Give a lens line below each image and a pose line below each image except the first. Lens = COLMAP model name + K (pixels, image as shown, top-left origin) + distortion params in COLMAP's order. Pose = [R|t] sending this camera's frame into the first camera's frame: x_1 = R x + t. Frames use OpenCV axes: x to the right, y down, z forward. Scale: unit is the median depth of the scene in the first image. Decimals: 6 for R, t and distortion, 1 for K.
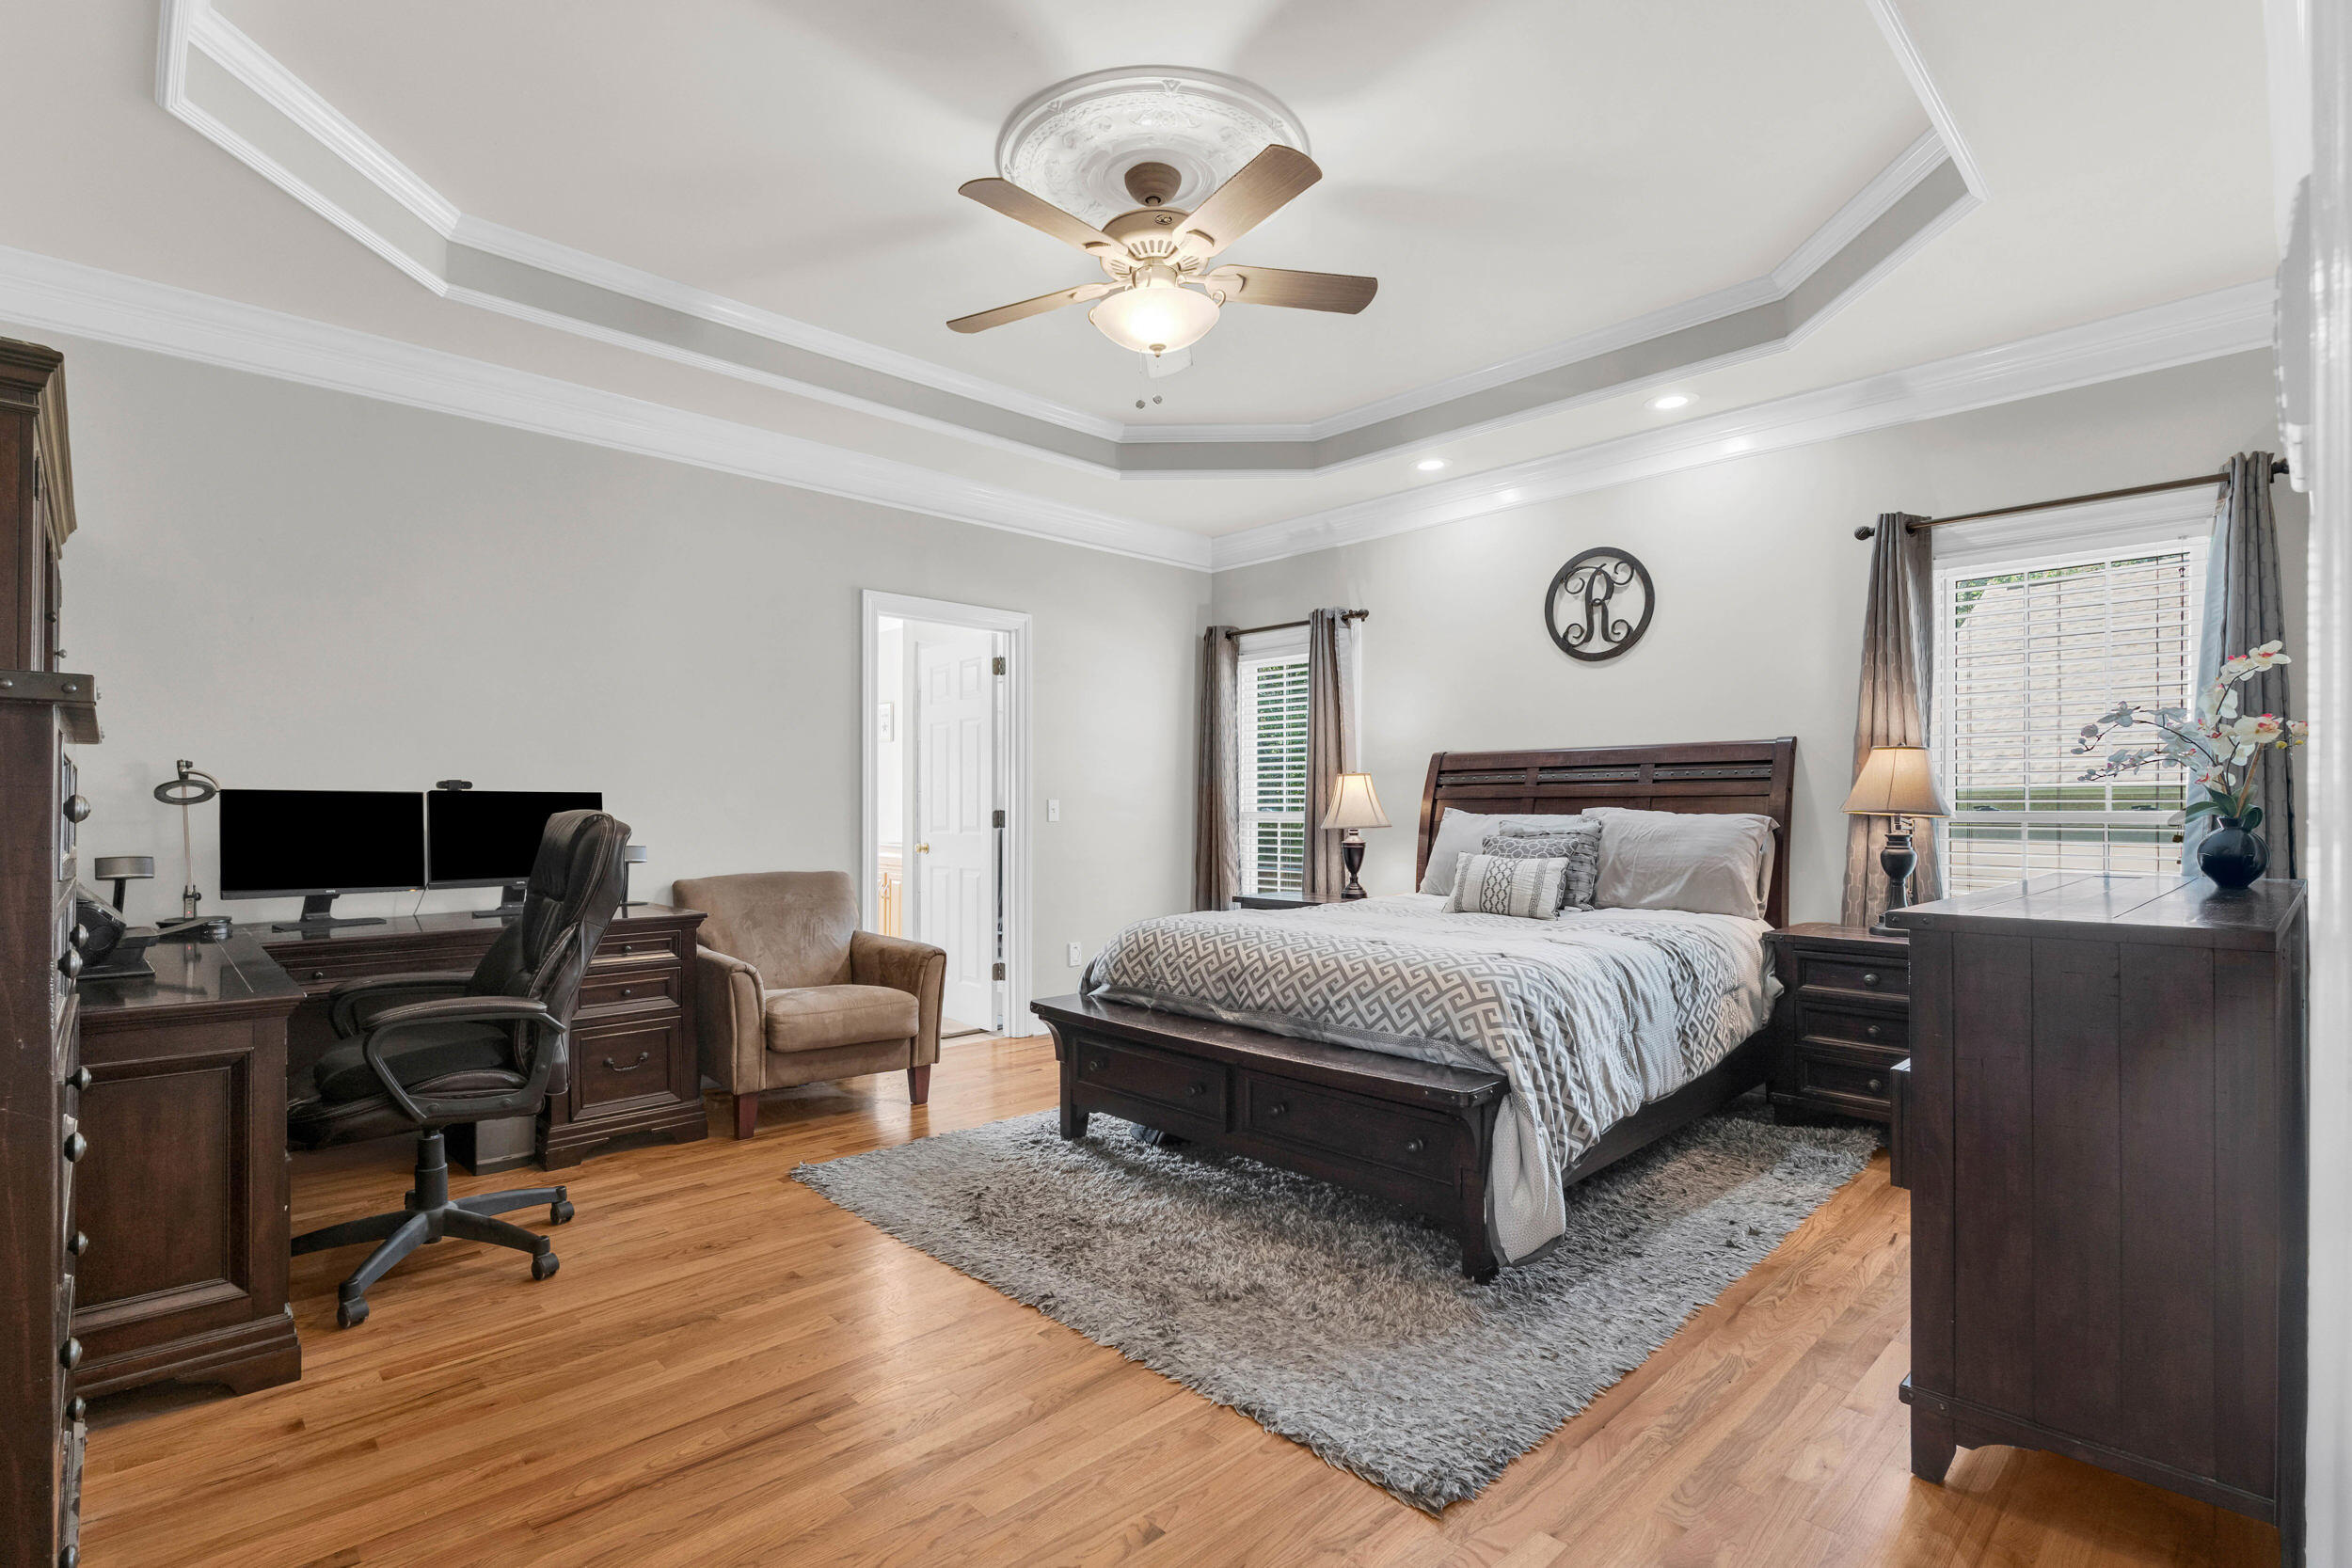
lens RADIAL K [[1105.2, 0, 1178.0], [0, 1105.2, 804.0], [0, 0, 1]] dist [-0.007856, 0.000511]
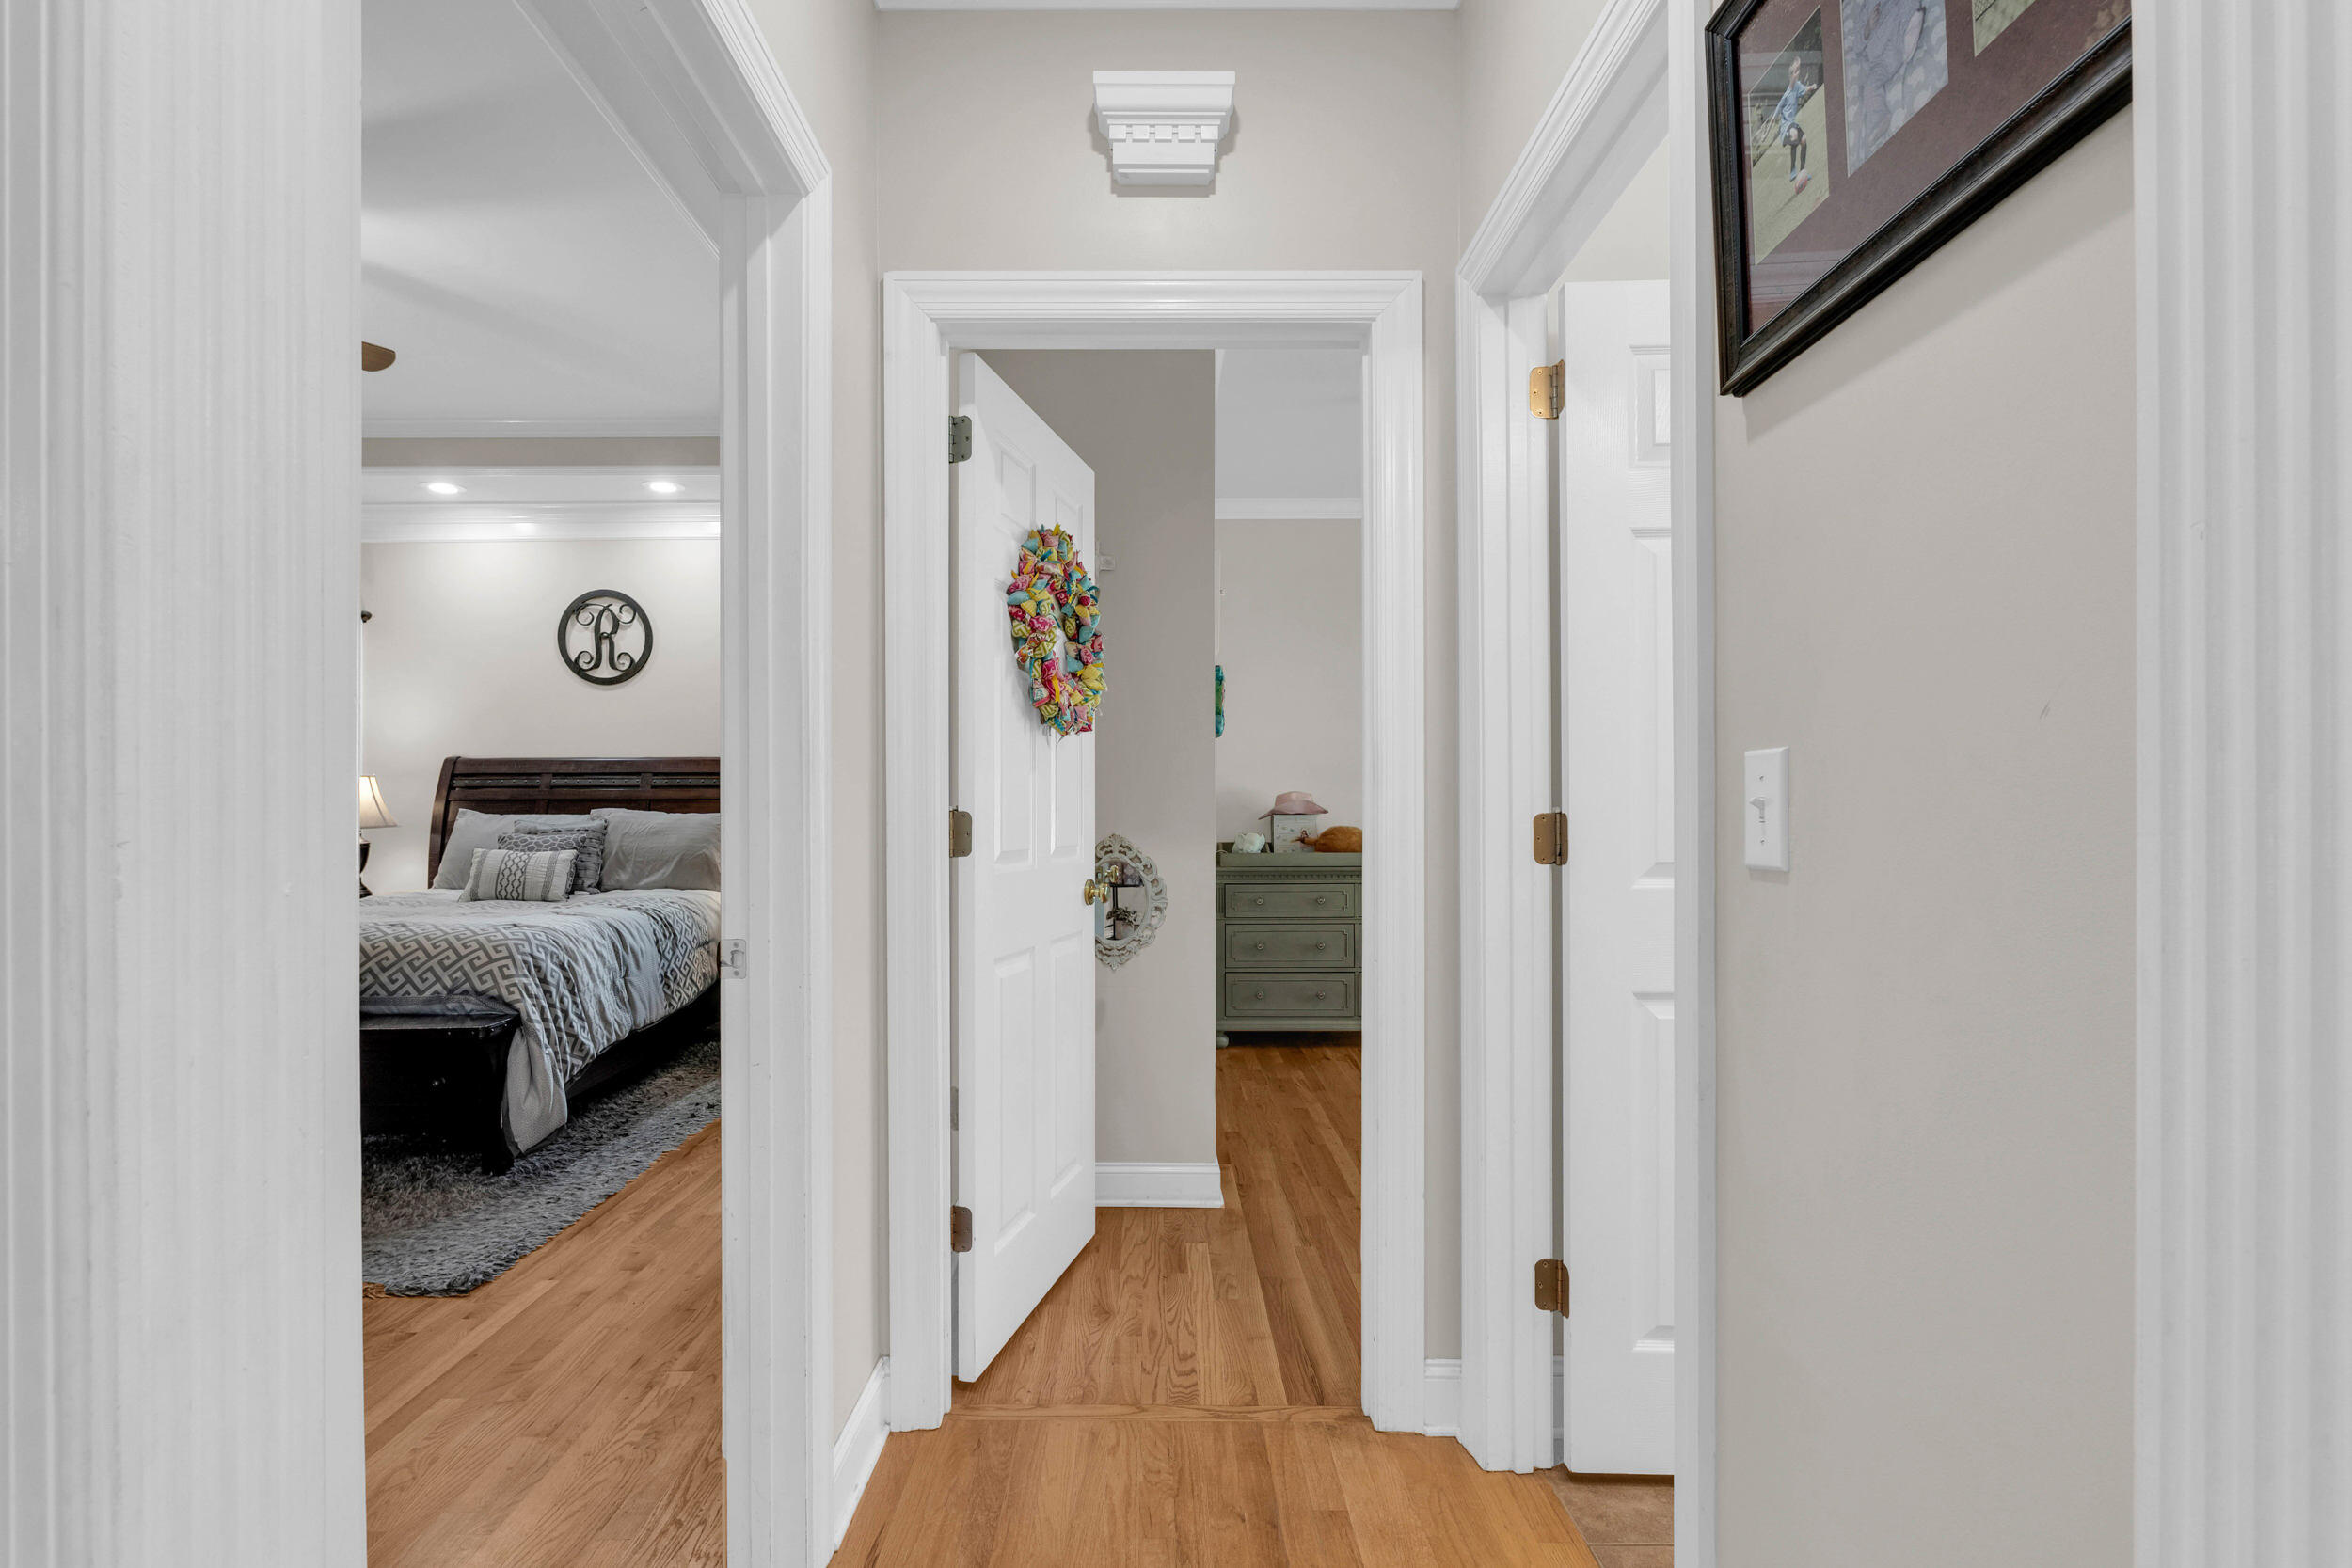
lens RADIAL K [[1105.2, 0, 1141.4], [0, 1105.2, 820.4], [0, 0, 1]] dist [-0.007856, 0.000511]
pose [[0.699349, -0.007403, 0.714742, -0.107840], [-0.002639, 0.999913, 0.012939, -0.001310], [-0.714775, -0.010935, 0.699269, -0.400082]]
